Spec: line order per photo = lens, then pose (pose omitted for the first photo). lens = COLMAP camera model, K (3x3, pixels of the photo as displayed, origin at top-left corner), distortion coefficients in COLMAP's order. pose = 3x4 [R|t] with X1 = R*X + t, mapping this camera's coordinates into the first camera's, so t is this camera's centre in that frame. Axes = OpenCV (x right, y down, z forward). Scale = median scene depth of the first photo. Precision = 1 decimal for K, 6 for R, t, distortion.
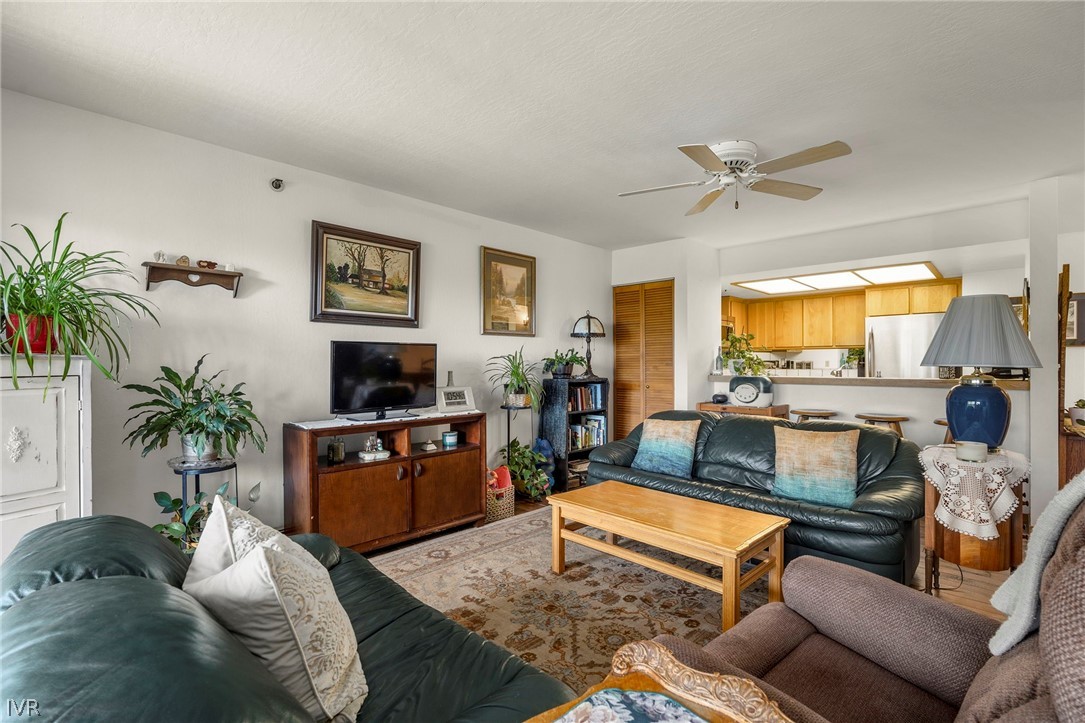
lens RADIAL K [[495.1, 0, 520.9], [0, 495.1, 360.9], [0, 0, 1]] dist [-0.013956, -0.000155]
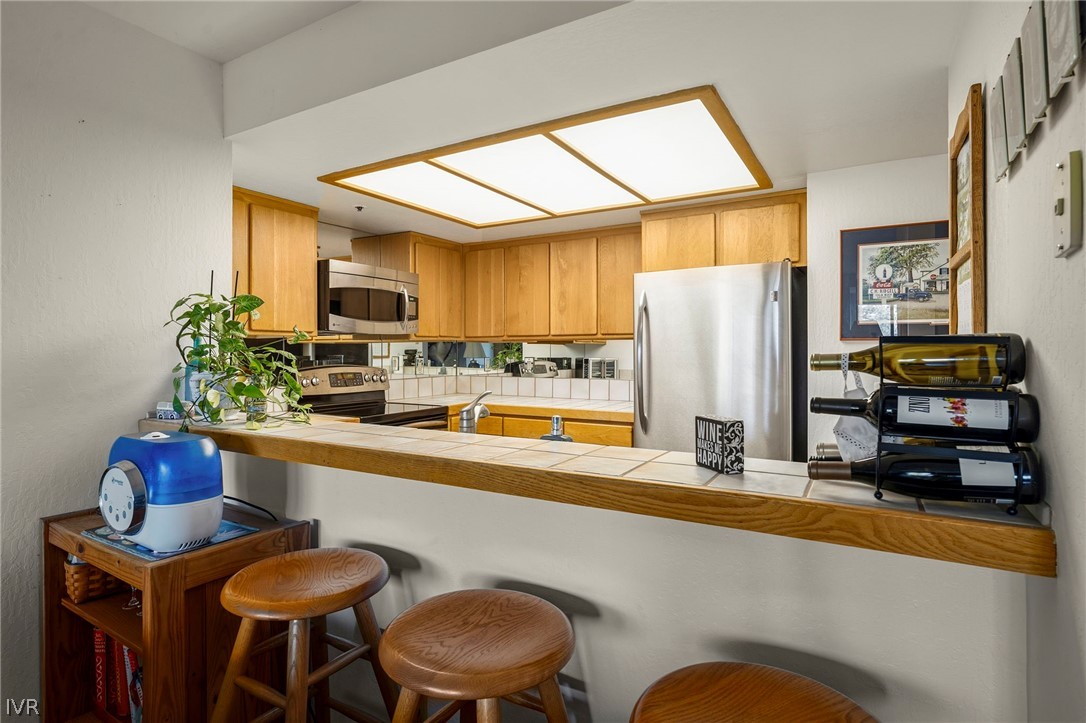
lens RADIAL K [[547.2, 0, 557.3], [0, 547.2, 362.2], [0, 0, 1]] dist [-0.001948, -0.000028]
pose [[0.964952, -0.006869, 0.262335, 0.852992], [0.001885, 0.999813, 0.019244, -0.023547], [-0.262418, -0.018075, 0.964785, 0.889132]]
